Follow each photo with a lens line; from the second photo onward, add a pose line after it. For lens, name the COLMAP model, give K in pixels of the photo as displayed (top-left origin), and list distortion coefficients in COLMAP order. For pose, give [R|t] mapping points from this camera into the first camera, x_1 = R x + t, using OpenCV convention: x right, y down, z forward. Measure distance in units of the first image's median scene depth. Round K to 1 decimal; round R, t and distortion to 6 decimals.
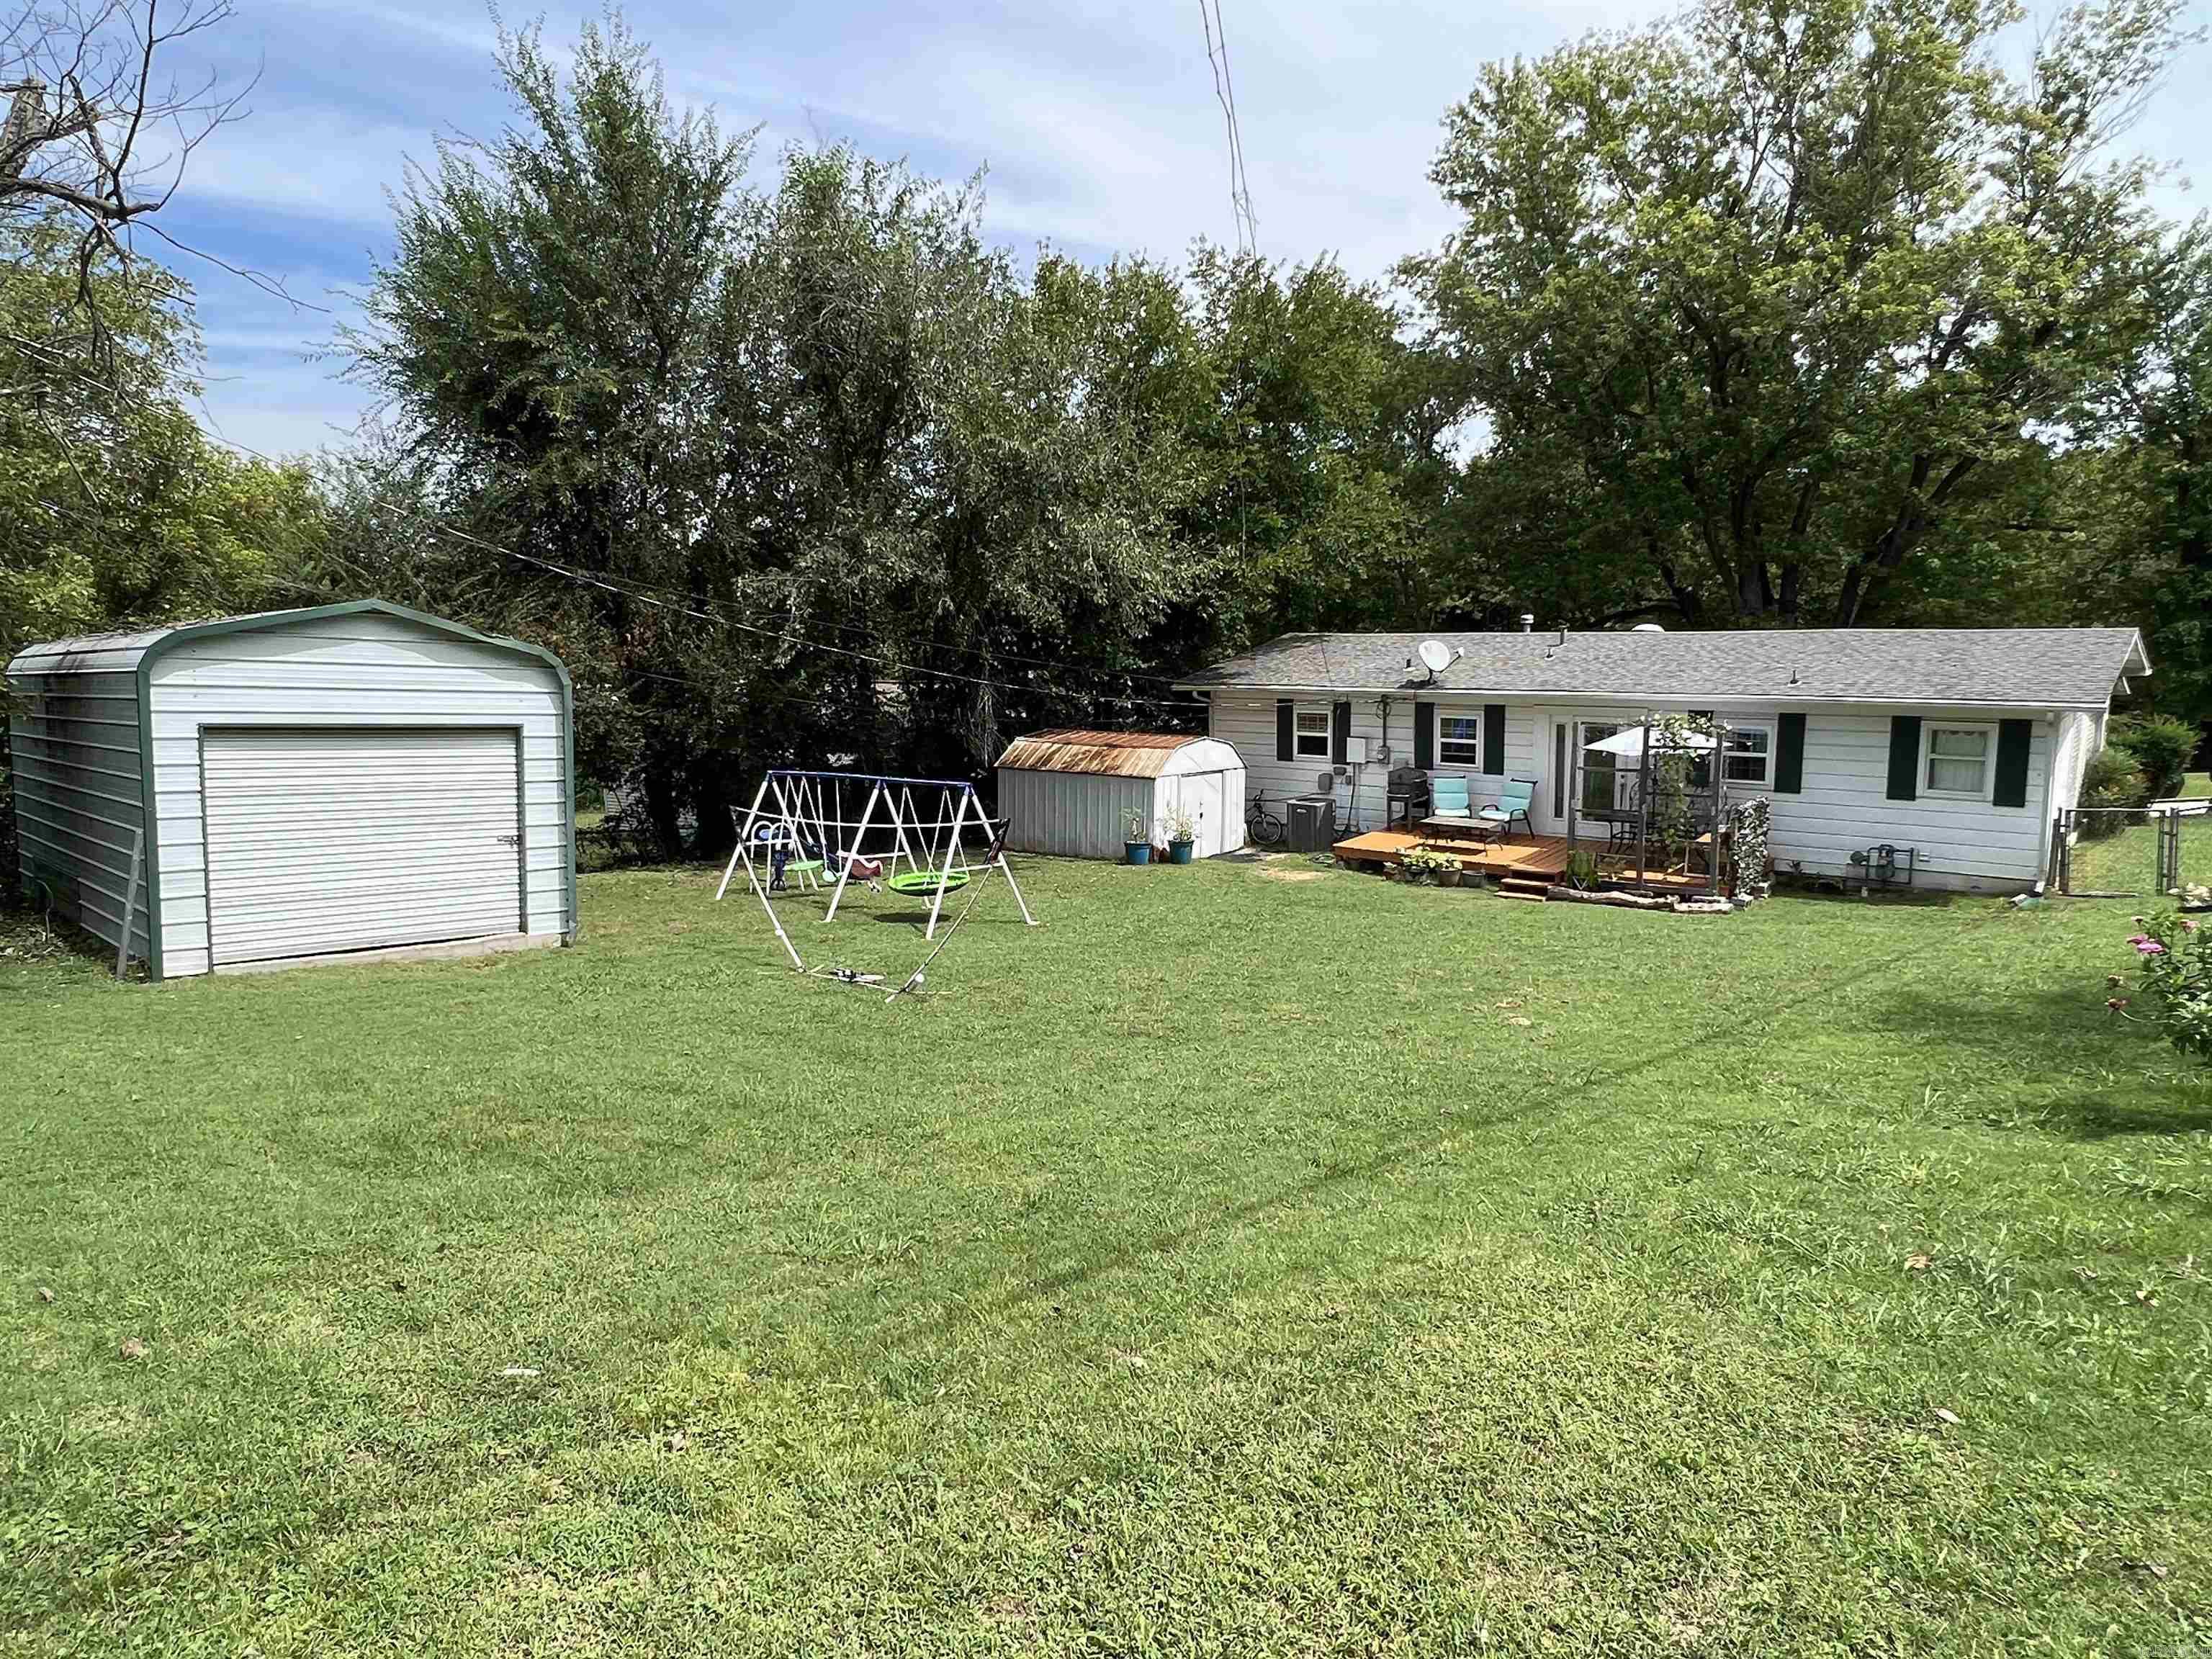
lens RADIAL K [[1337.9, 0, 1106.0], [0, 1337.9, 829.5], [0, 0, 1]] dist [-0.002791, -0.000611]
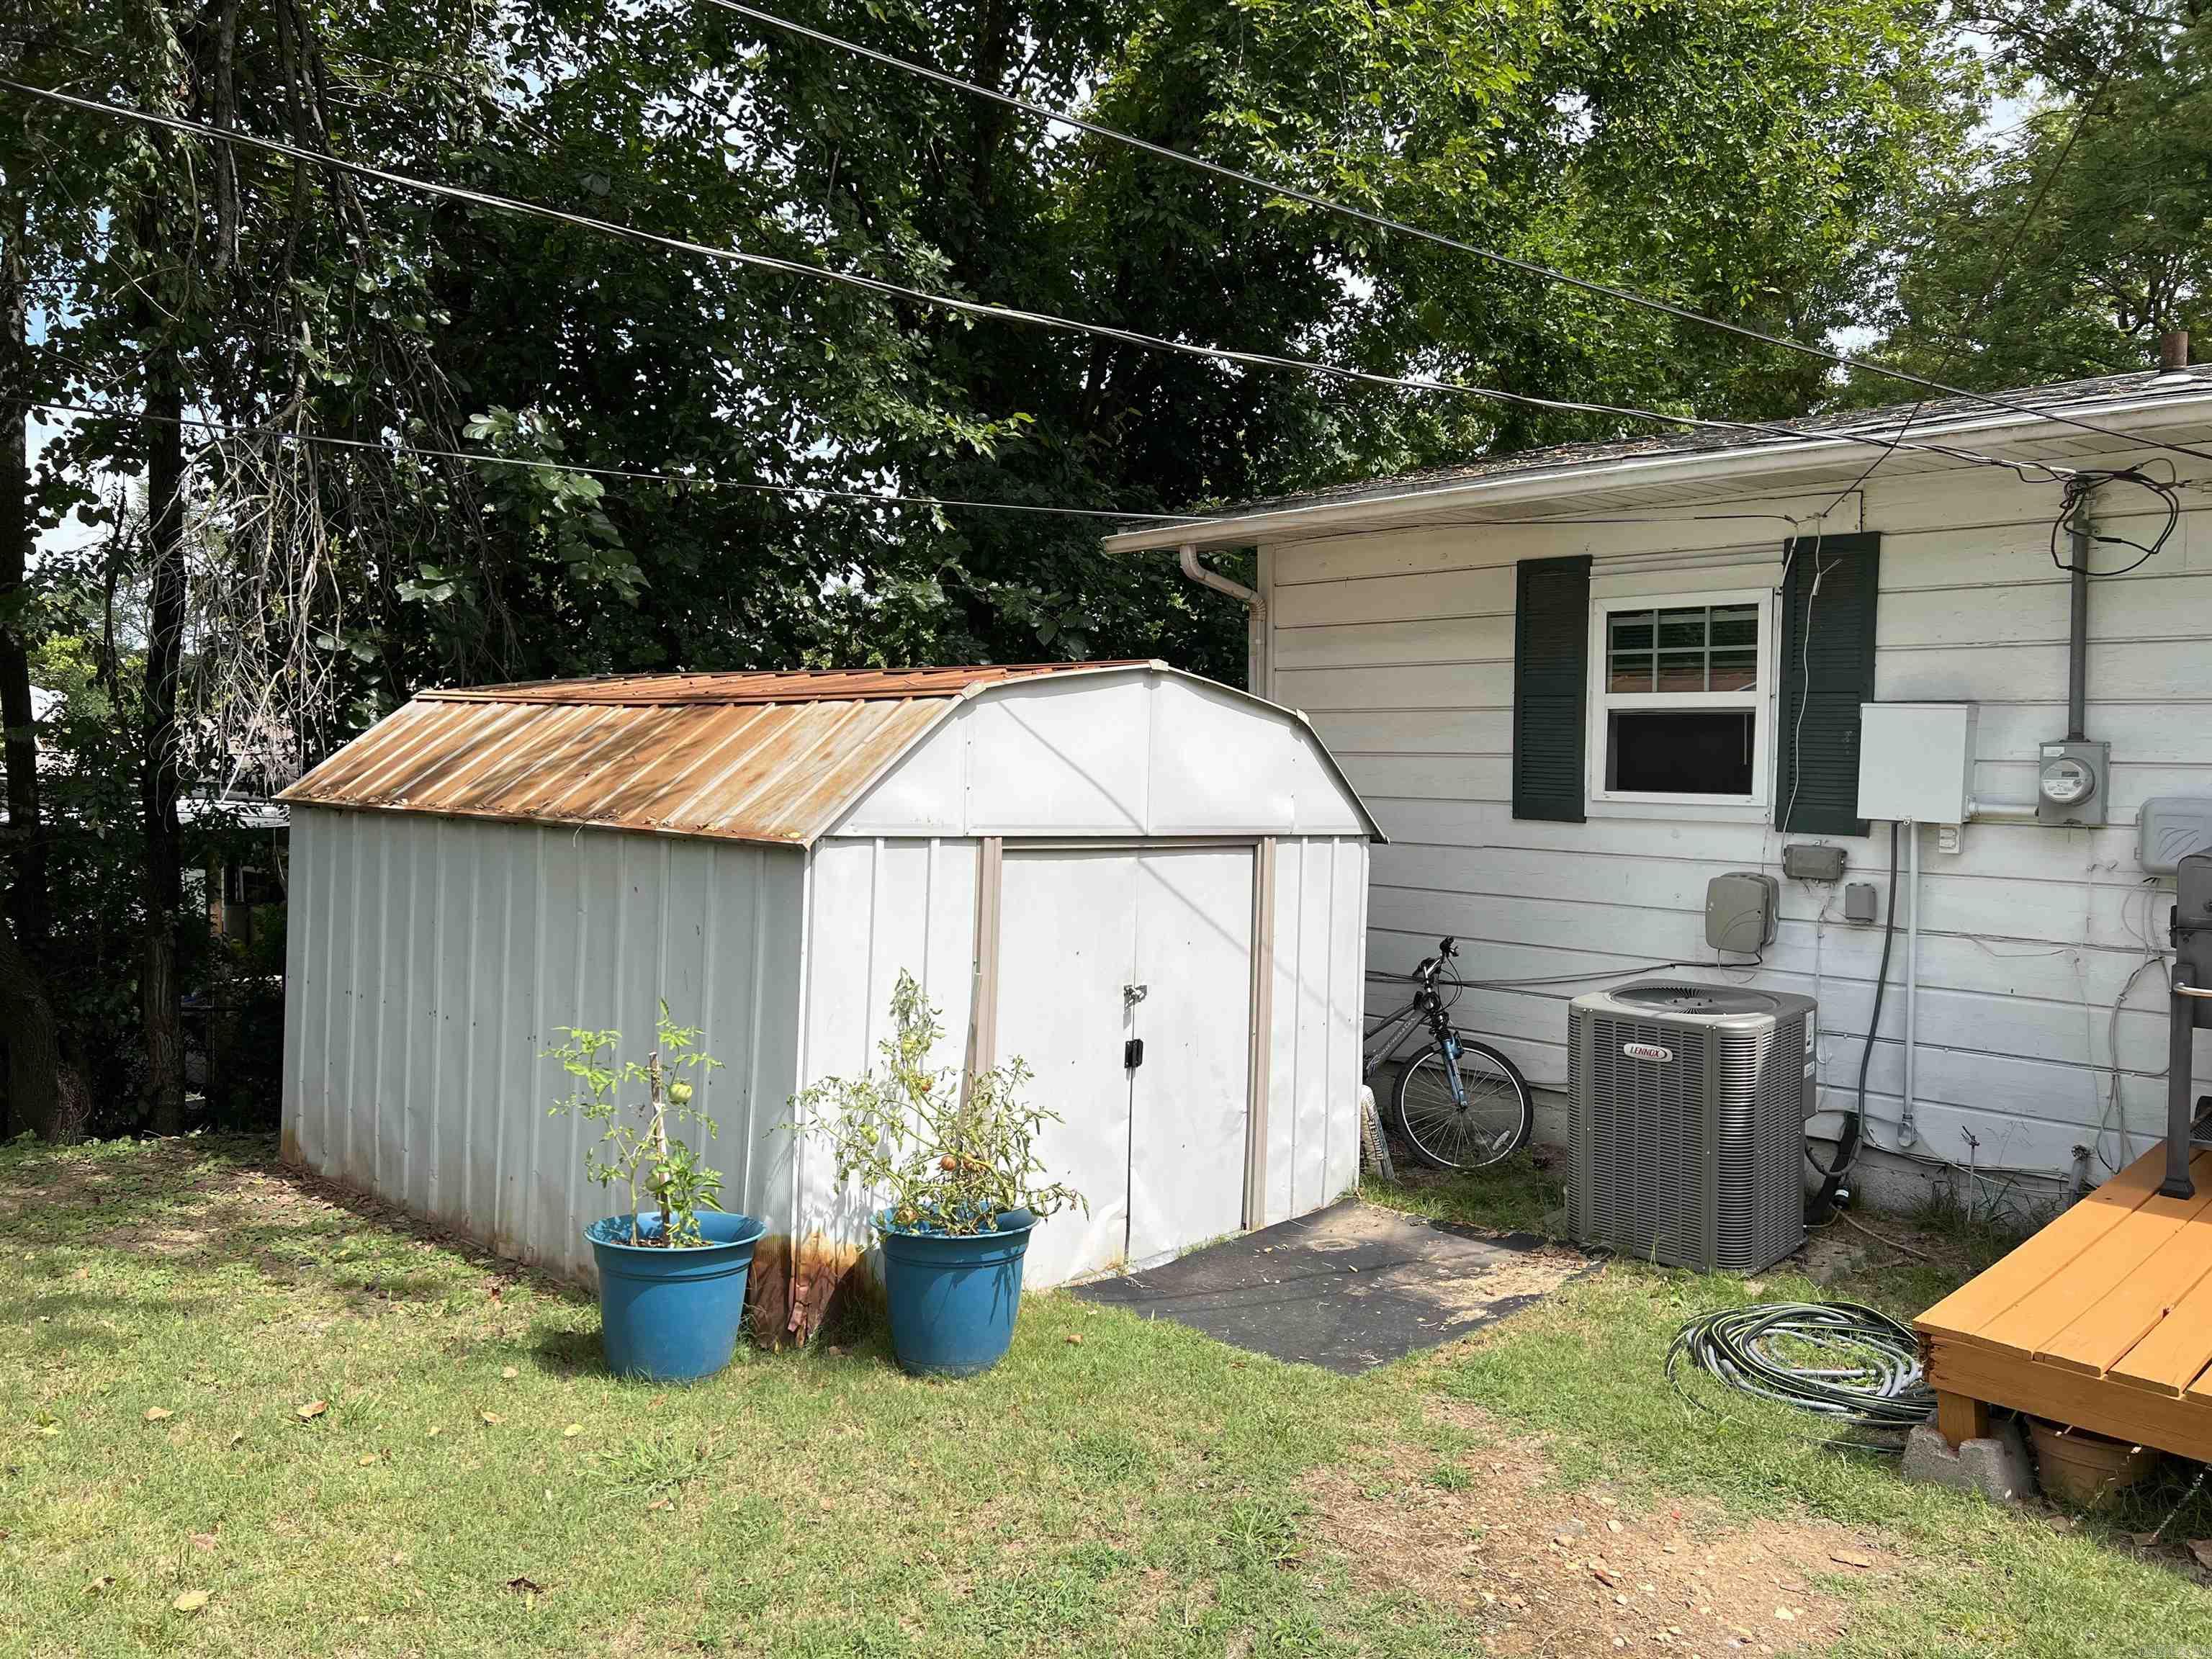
lens RADIAL K [[1634.0, 0, 1106.0], [0, 1634.0, 829.5], [0, 0, 1]] dist [0.054159, -0.109614]
pose [[0.995238, 0.026780, -0.093720, 0.092395], [-0.035387, 0.995184, -0.091415, -0.022511], [0.090820, 0.094296, 0.991393, 0.782631]]
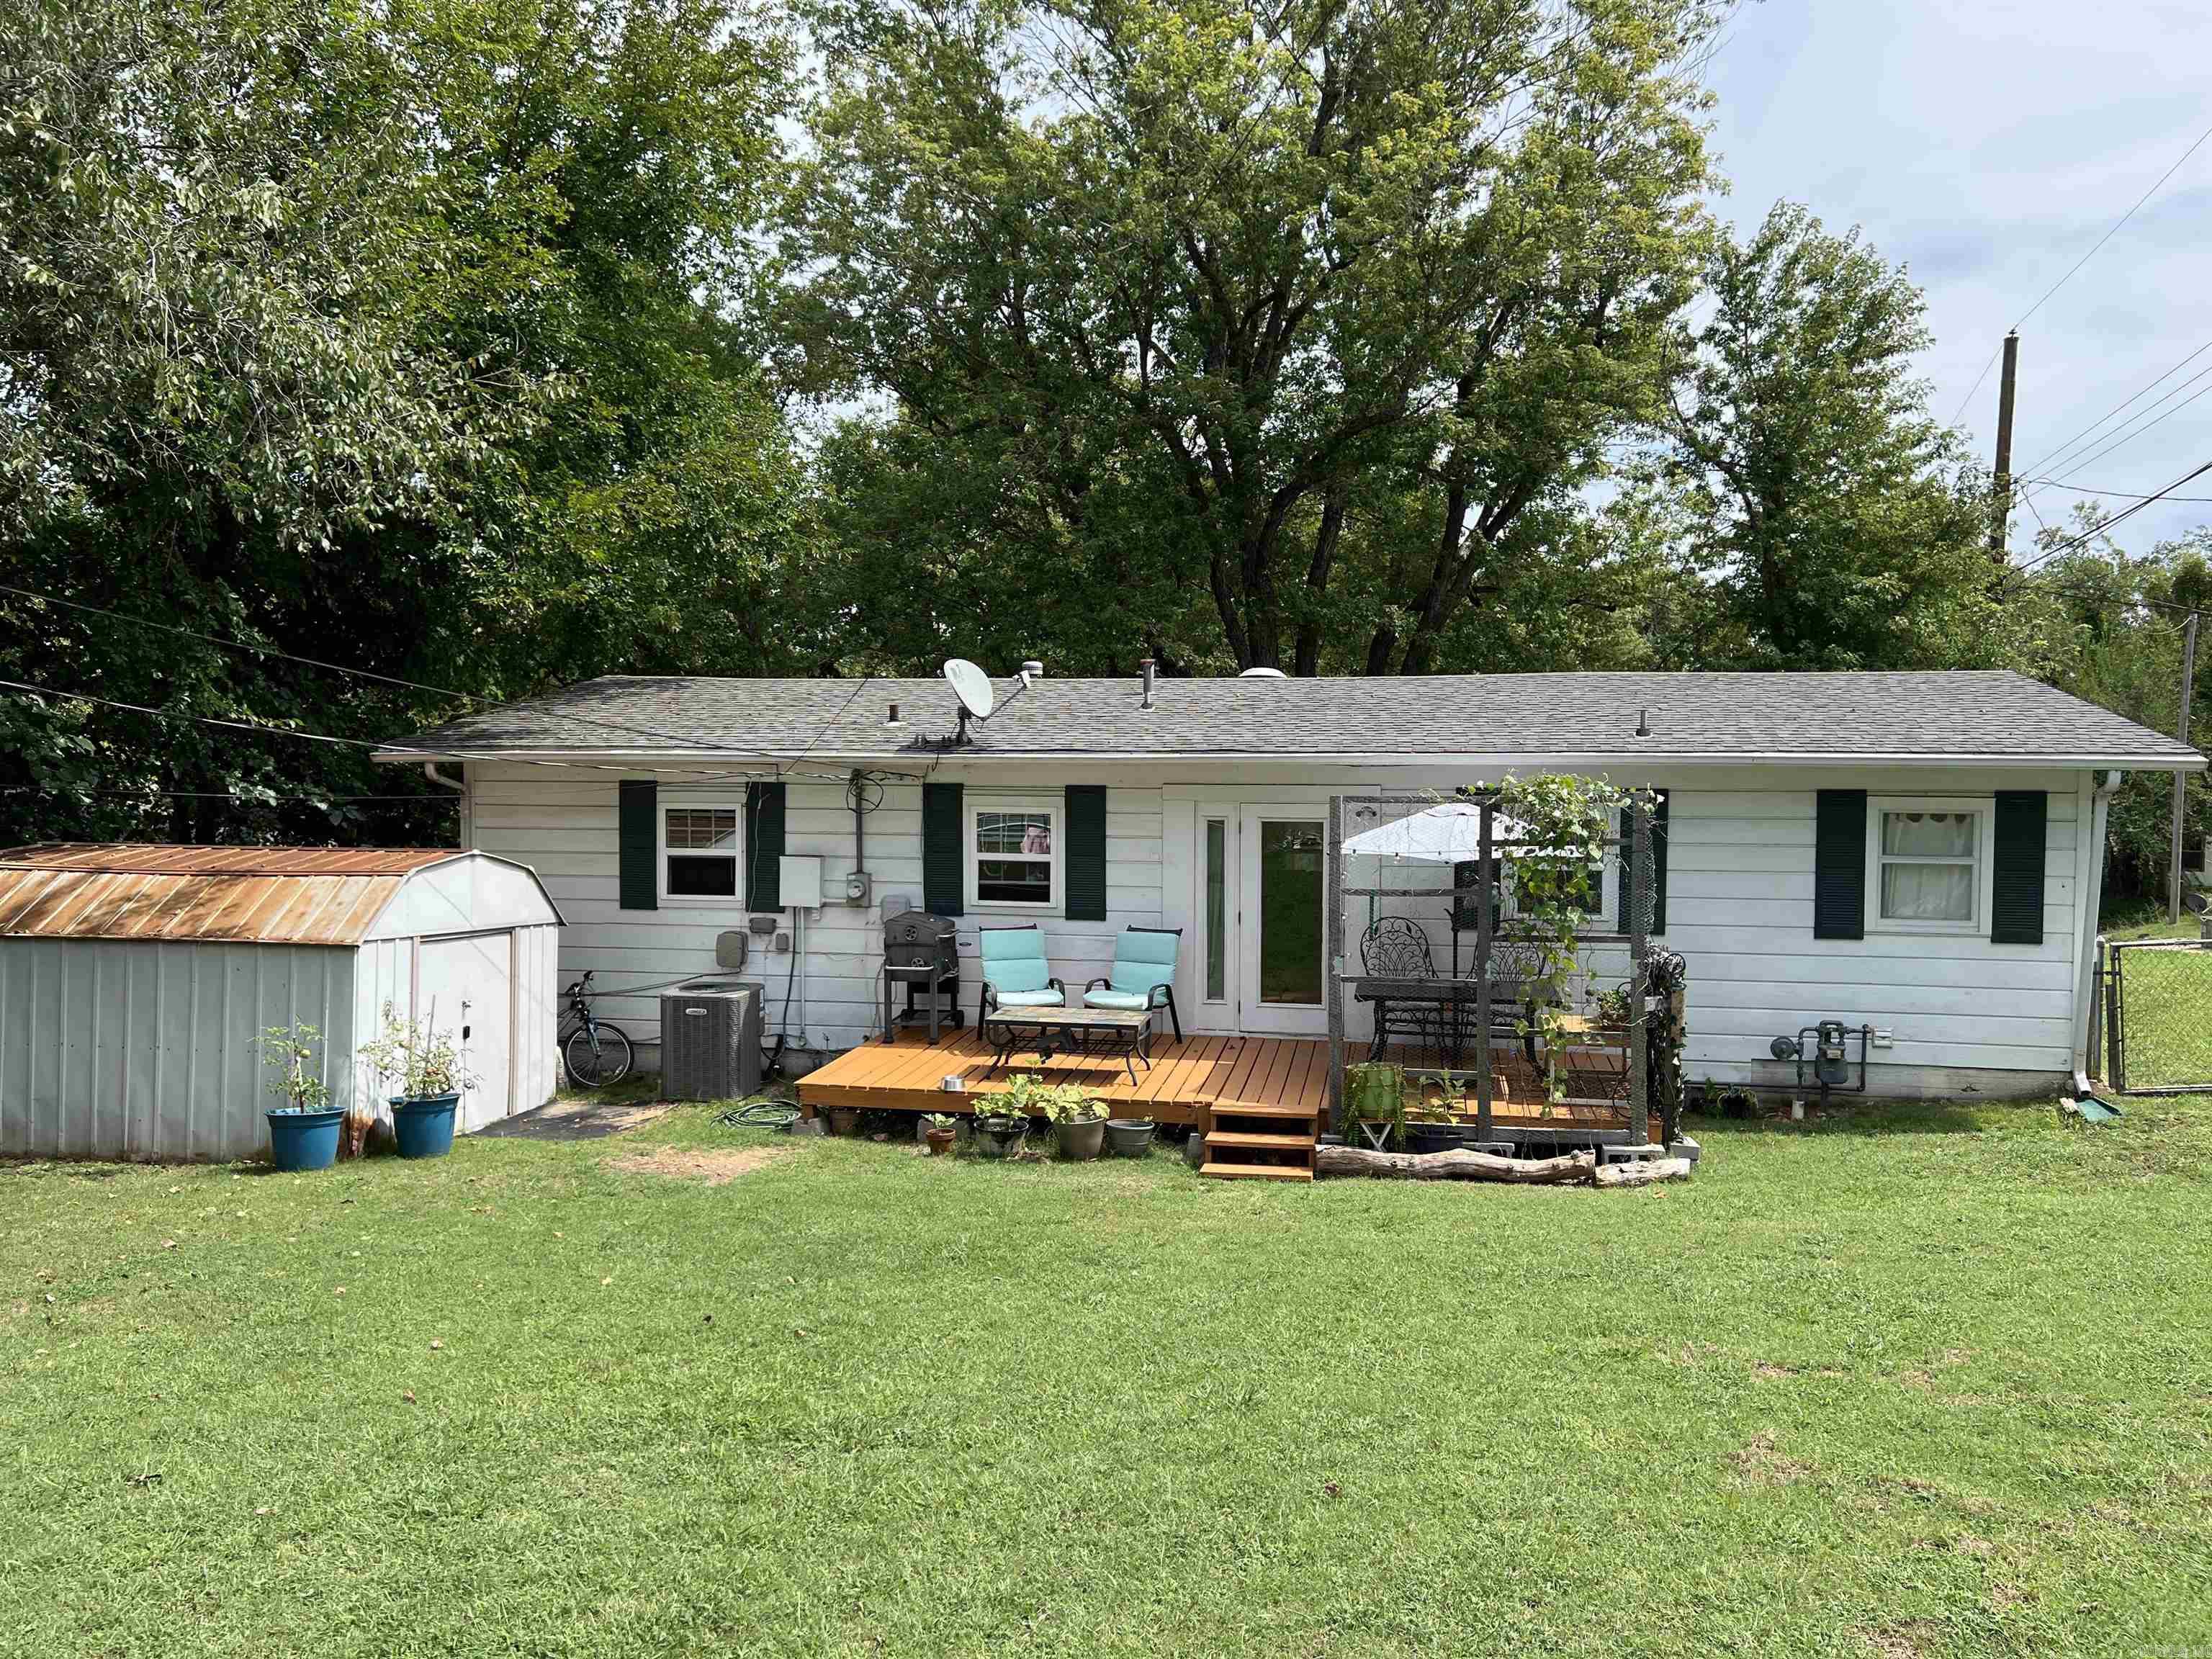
lens RADIAL K [[1642.1, 0, 1106.0], [0, 1642.1, 829.5], [0, 0, 1]] dist [0.083343, -0.107008]
pose [[0.873733, 0.007966, 0.486341, -0.009192], [0.052978, 0.992359, -0.111432, -0.005320], [-0.483512, 0.123127, 0.866635, 0.446114]]
